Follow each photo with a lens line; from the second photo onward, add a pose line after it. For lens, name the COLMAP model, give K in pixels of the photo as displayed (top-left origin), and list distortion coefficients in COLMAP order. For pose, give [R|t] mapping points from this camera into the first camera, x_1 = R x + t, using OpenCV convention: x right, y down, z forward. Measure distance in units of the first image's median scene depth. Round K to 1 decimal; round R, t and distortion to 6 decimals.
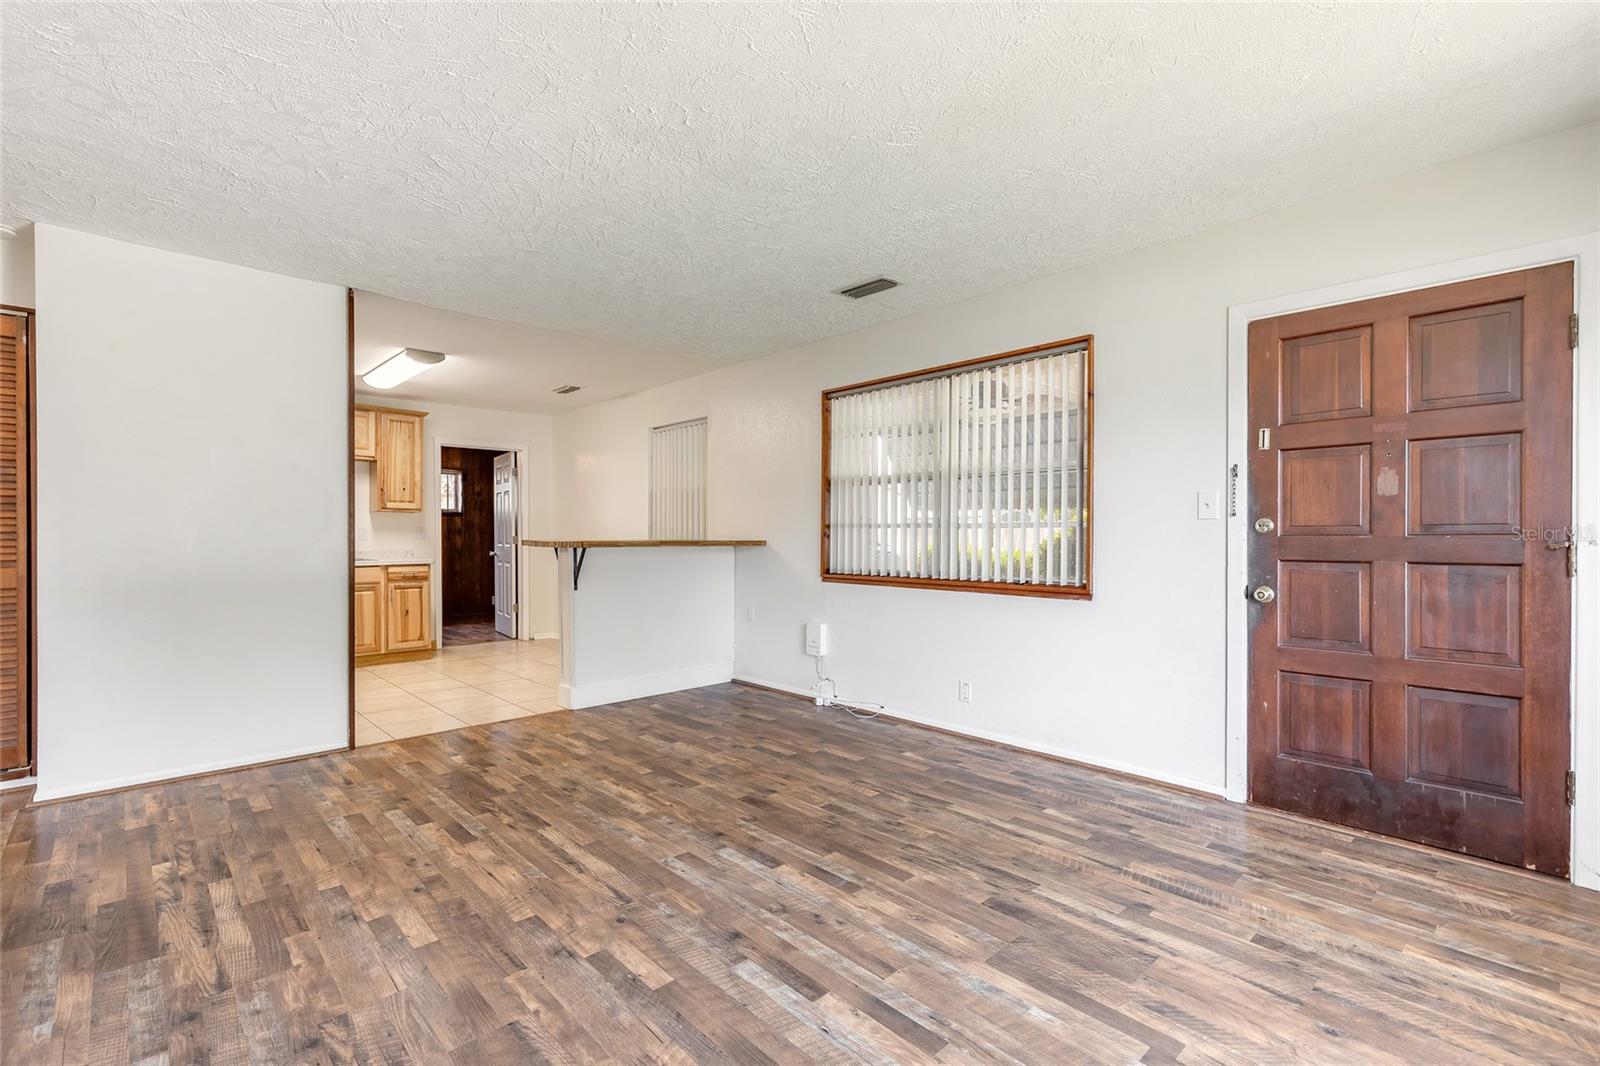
lens RADIAL K [[719.9, 0, 792.7], [0, 719.9, 537.7], [0, 0, 1]] dist [0.010939, -0.002440]
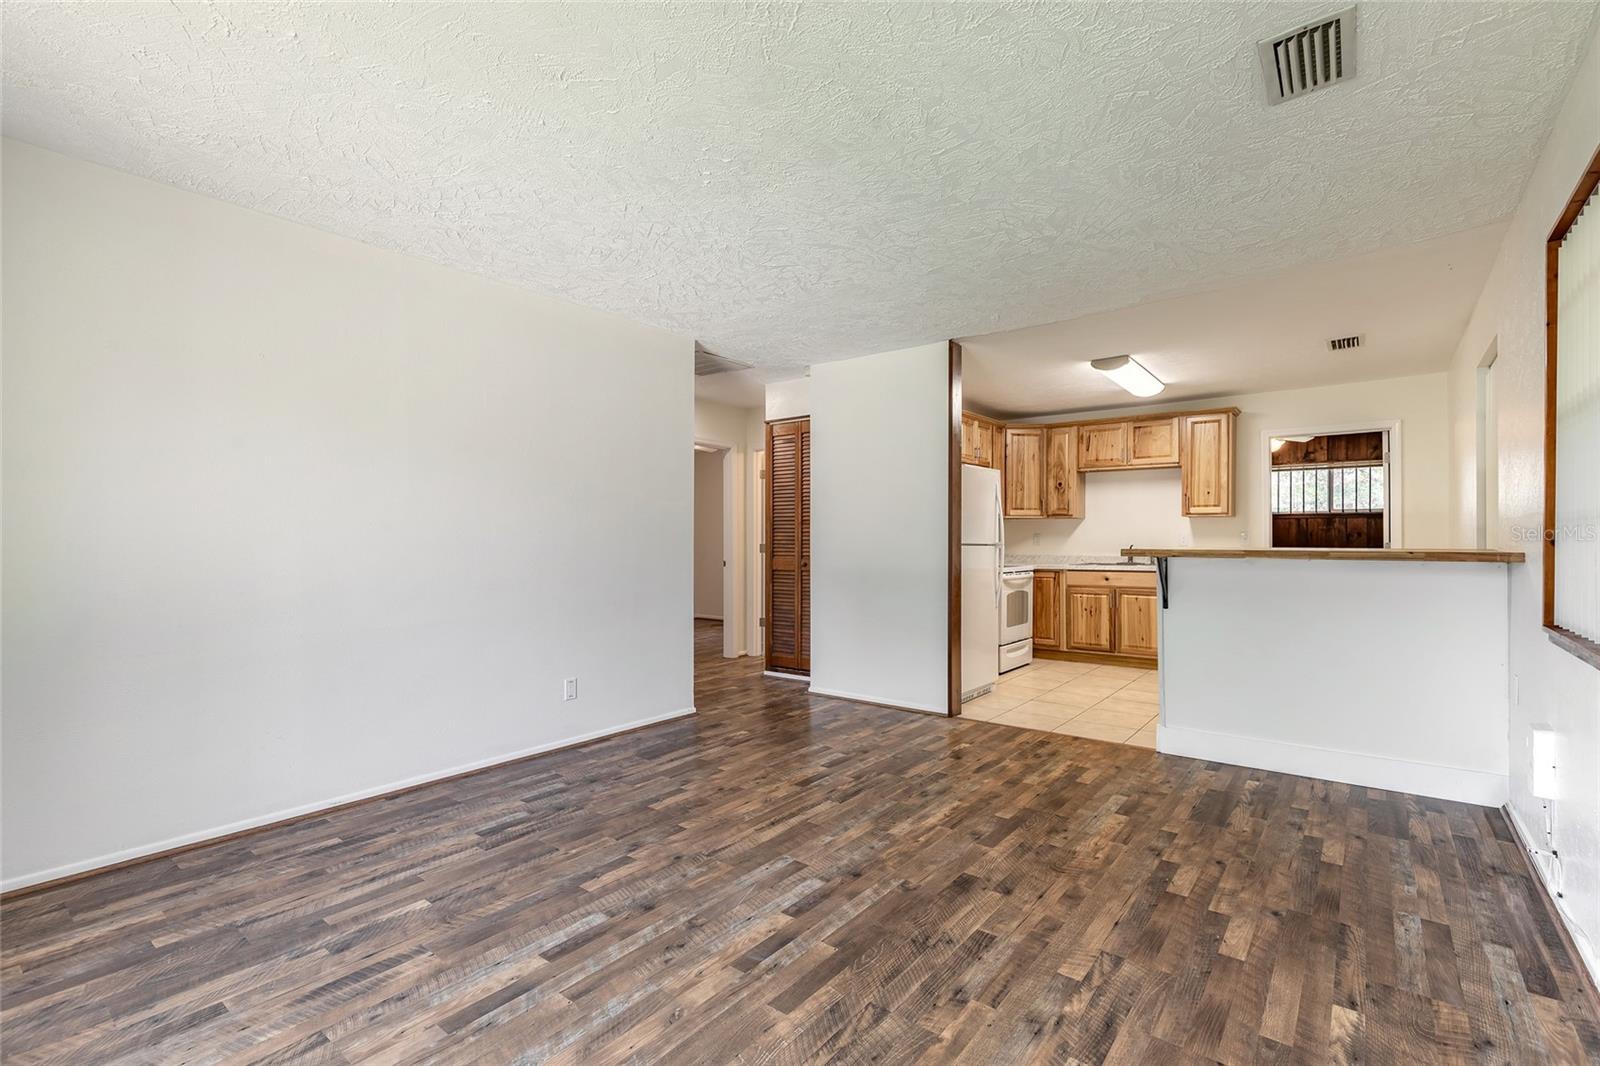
lens RADIAL K [[719.9, 0, 798.4], [0, 719.9, 538.4], [0, 0, 1]] dist [0.010939, -0.002440]
pose [[0.153170, -0.001563, -0.988199, 0.664413], [-0.003880, 0.999990, -0.002183, -0.006377], [0.988192, 0.004169, 0.153163, 0.671256]]
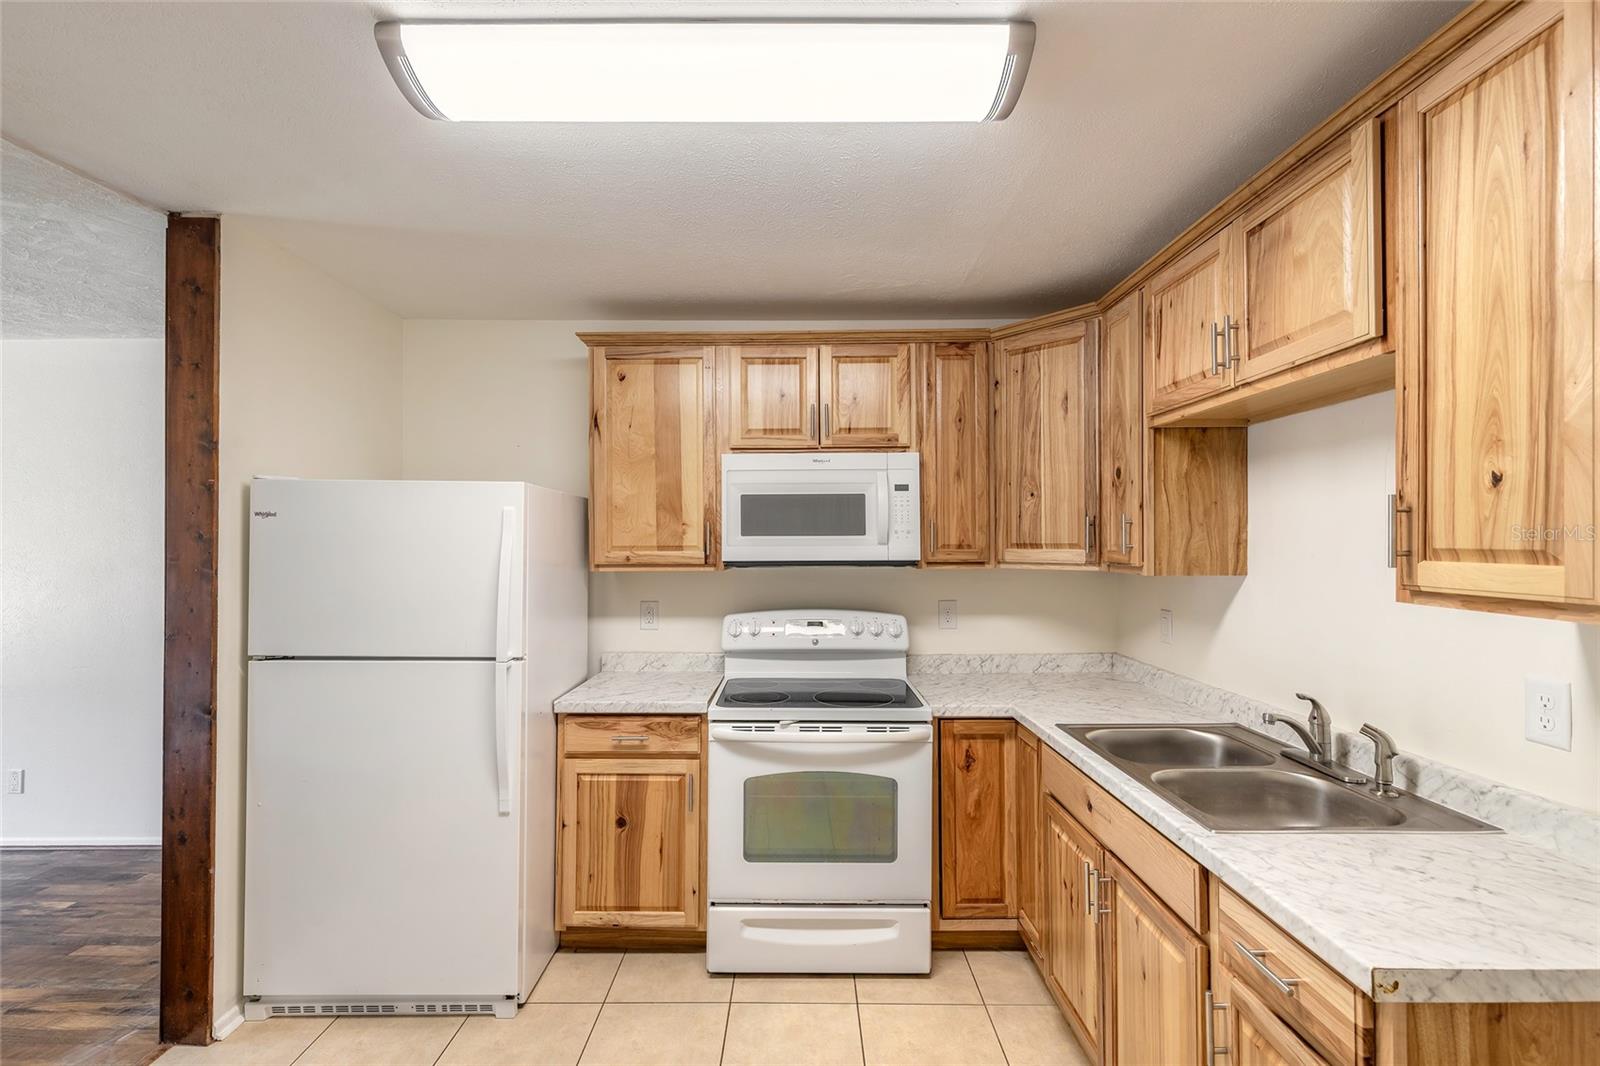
lens RADIAL K [[719.9, 0, 794.7], [0, 719.9, 538.5], [0, 0, 1]] dist [0.010939, -0.002440]
pose [[-0.690471, -0.003266, -0.723353, -0.645710], [-0.000958, 0.999993, -0.003600, -0.111094], [0.723359, -0.001793, -0.690469, 2.084309]]
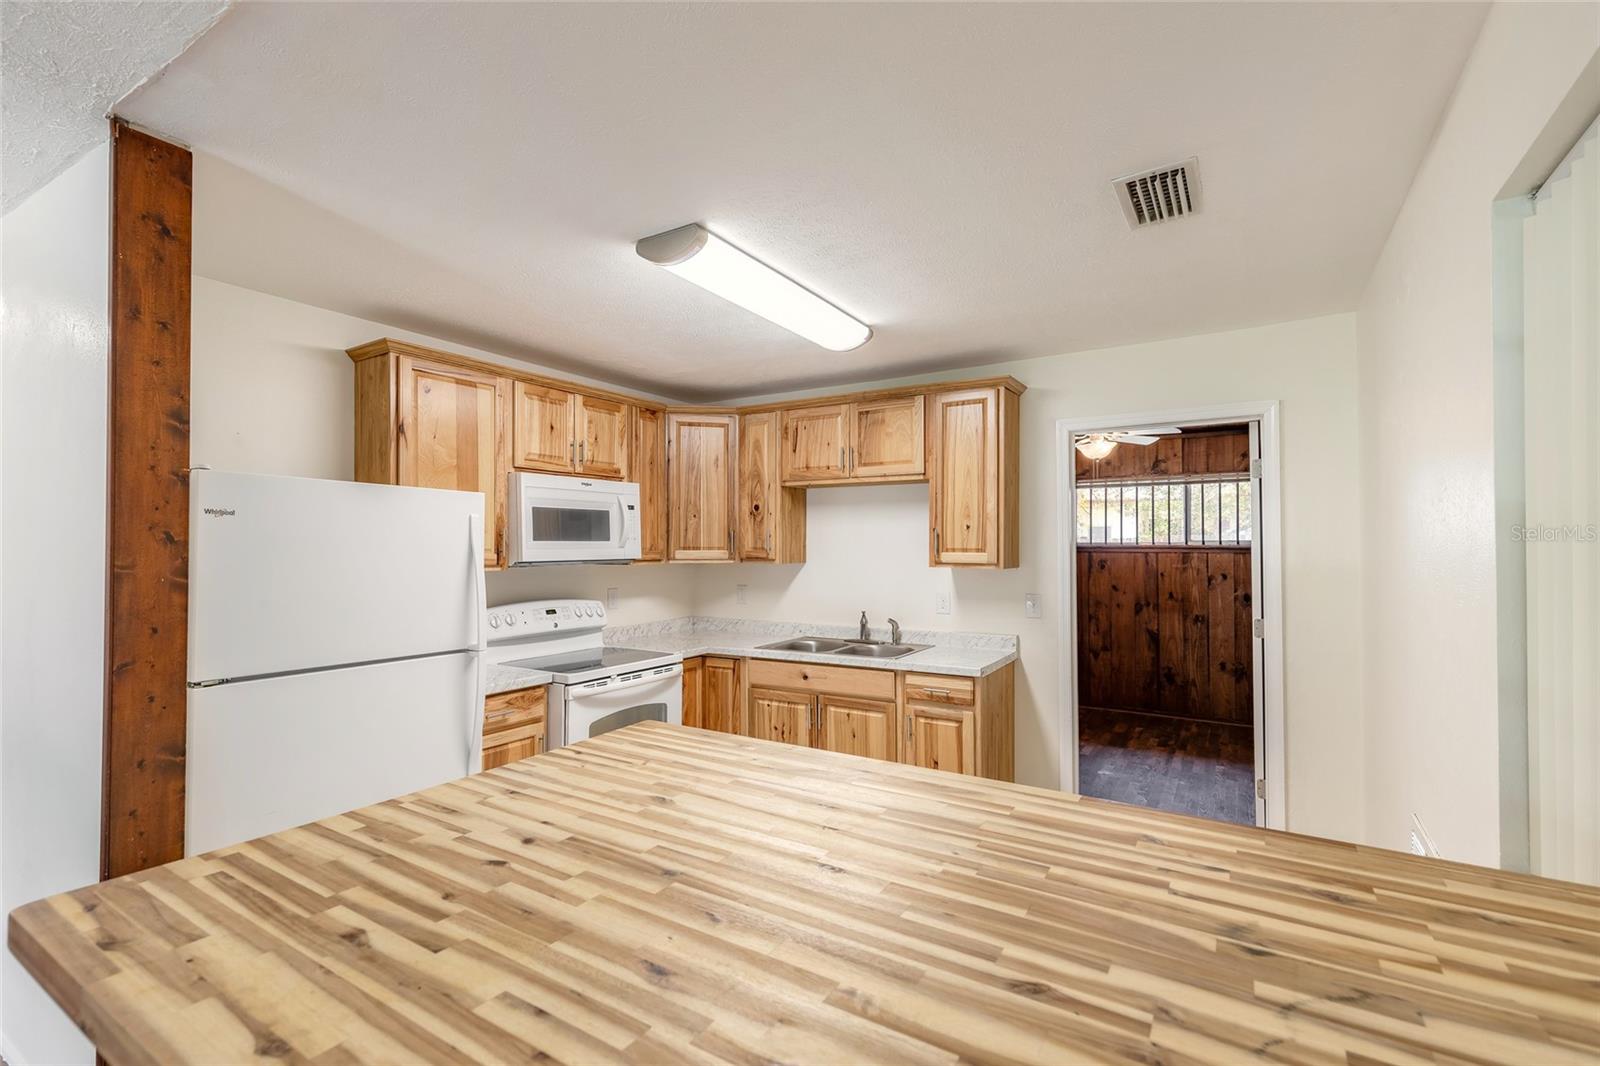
lens RADIAL K [[719.9, 0, 794.8], [0, 719.9, 539.1], [0, 0, 1]] dist [0.010939, -0.002440]
pose [[0.257886, -0.009764, -0.966126, -0.106643], [-0.002119, 0.999941, -0.010671, -0.109253], [0.966173, 0.004799, 0.257850, 1.536072]]
